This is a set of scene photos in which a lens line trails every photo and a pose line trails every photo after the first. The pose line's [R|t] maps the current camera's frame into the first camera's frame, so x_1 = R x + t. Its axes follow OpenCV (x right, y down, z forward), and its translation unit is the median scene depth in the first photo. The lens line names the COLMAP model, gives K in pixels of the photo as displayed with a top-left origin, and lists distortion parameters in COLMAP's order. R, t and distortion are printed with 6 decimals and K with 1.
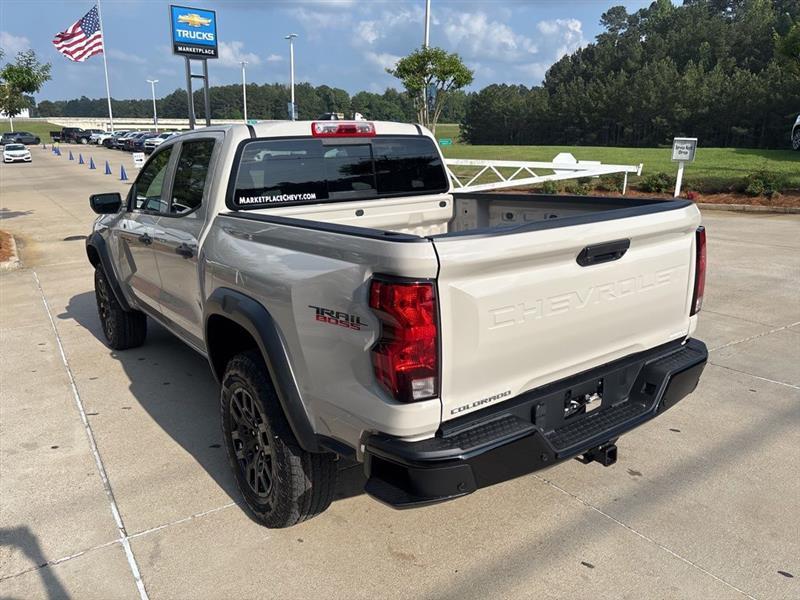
lens RADIAL K [[603.6, 0, 406.4], [0, 603.6, 299.6], [0, 0, 1]] dist [0.032982, -0.033724]
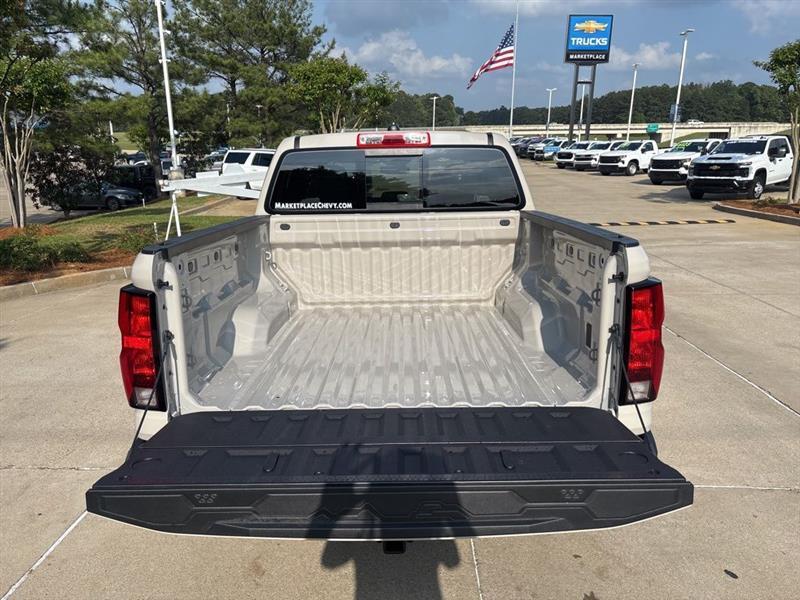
lens RADIAL K [[603.6, 0, 399.4], [0, 603.6, 299.5], [0, 0, 1]] dist [0.032982, -0.033724]
pose [[0.810258, 0.144720, -0.567925, 0.506450], [-0.148972, 0.988062, 0.039242, -0.065233], [0.566825, 0.052808, 0.822144, 0.211169]]
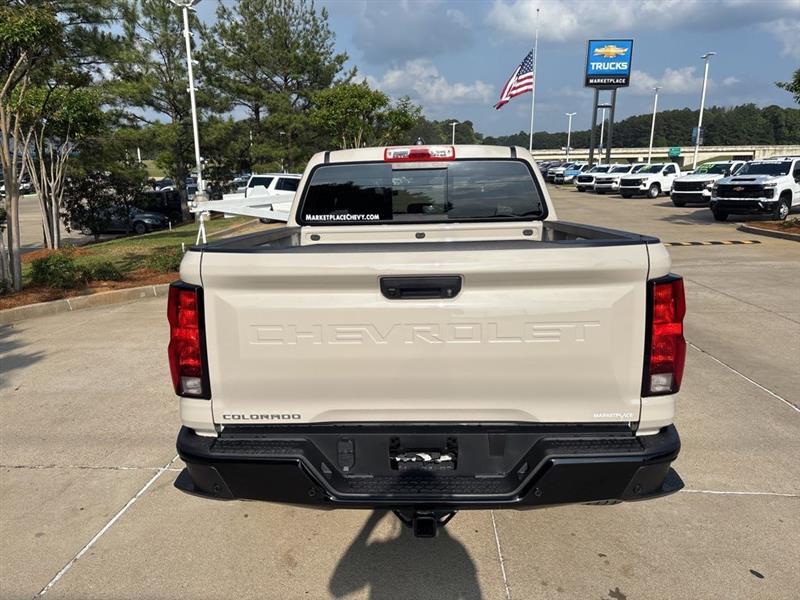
lens RADIAL K [[603.6, 0, 395.1], [0, 603.6, 304.6], [0, 0, 1]] dist [0.032982, -0.033724]
pose [[0.787273, 0.127947, -0.603184, 0.519281], [-0.150378, 0.988538, 0.013415, -0.037125], [0.597987, 0.080144, 0.797489, 0.181304]]
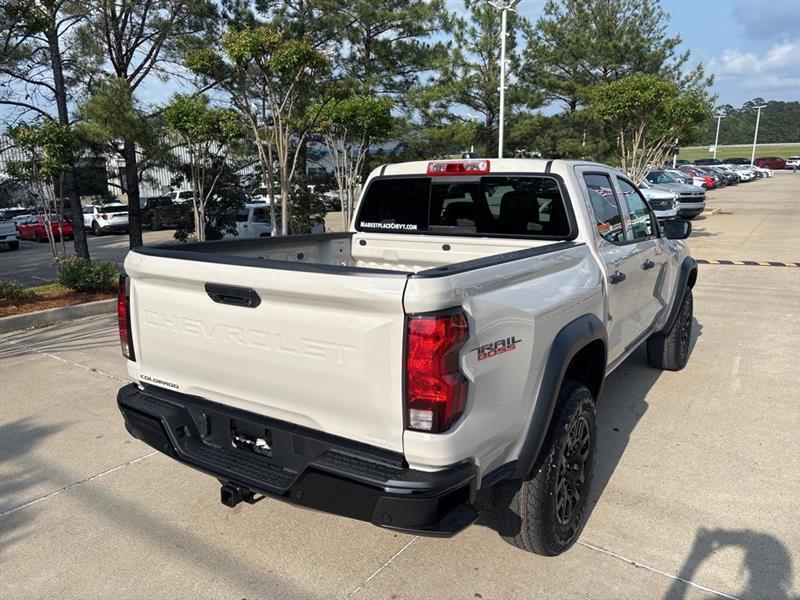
lens RADIAL K [[603.6, 0, 394.9], [0, 603.6, 302.9], [0, 0, 1]] dist [0.032982, -0.033724]
pose [[0.362856, 0.206020, -0.908786, 0.860042], [-0.233779, 0.964190, 0.125238, -0.163424], [0.902044, 0.167012, 0.398025, 0.531670]]
